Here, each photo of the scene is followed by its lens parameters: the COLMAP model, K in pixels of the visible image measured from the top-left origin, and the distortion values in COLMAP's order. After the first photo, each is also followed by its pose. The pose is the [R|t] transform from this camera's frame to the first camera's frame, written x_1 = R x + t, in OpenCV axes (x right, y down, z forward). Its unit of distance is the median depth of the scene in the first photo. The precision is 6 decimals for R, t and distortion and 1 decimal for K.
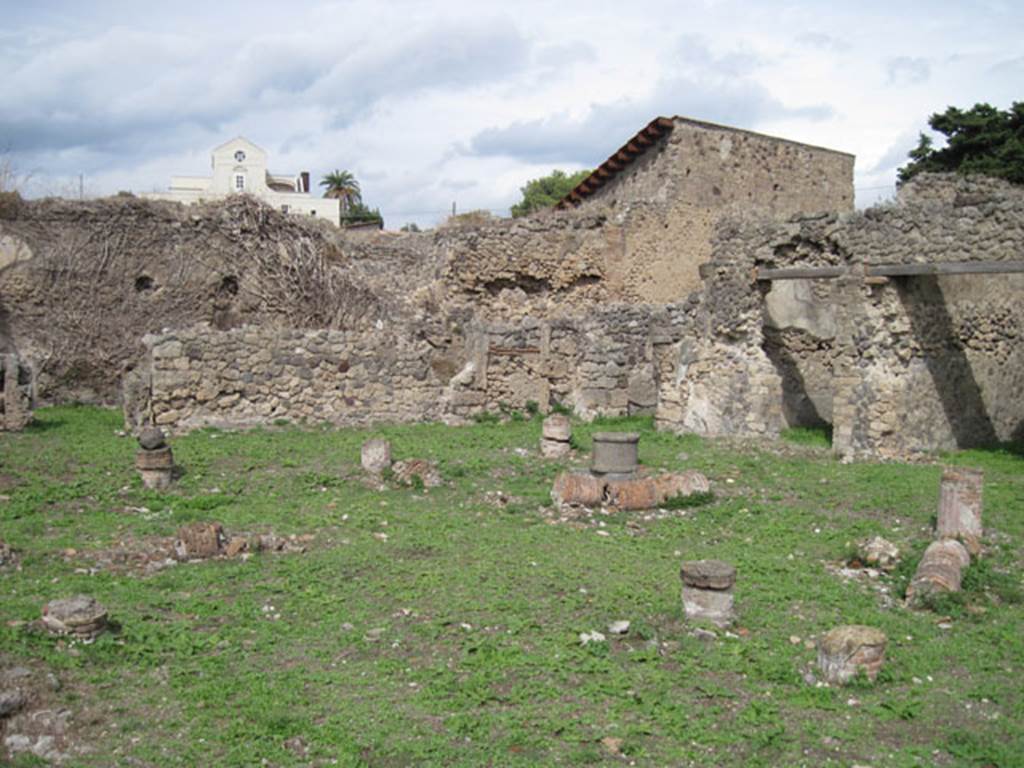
lens RADIAL K [[1066.6, 0, 514.0], [0, 1066.6, 412.6], [0, 0, 1]] dist [-0.107684, 0.023350]
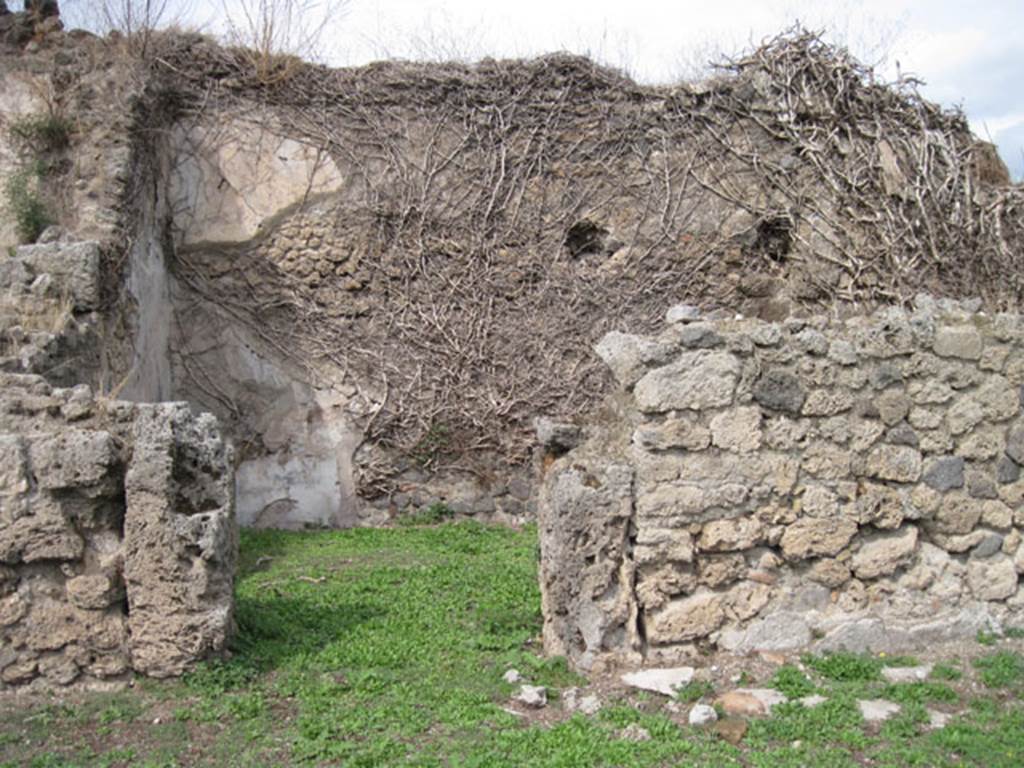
lens RADIAL K [[1066.6, 0, 514.0], [0, 1066.6, 412.6], [0, 0, 1]] dist [-0.107684, 0.023350]
pose [[0.926879, -0.011231, -0.375192, -0.219958], [-0.004440, 0.999154, -0.040876, -0.032706], [0.375334, 0.039552, 0.926045, 0.596509]]
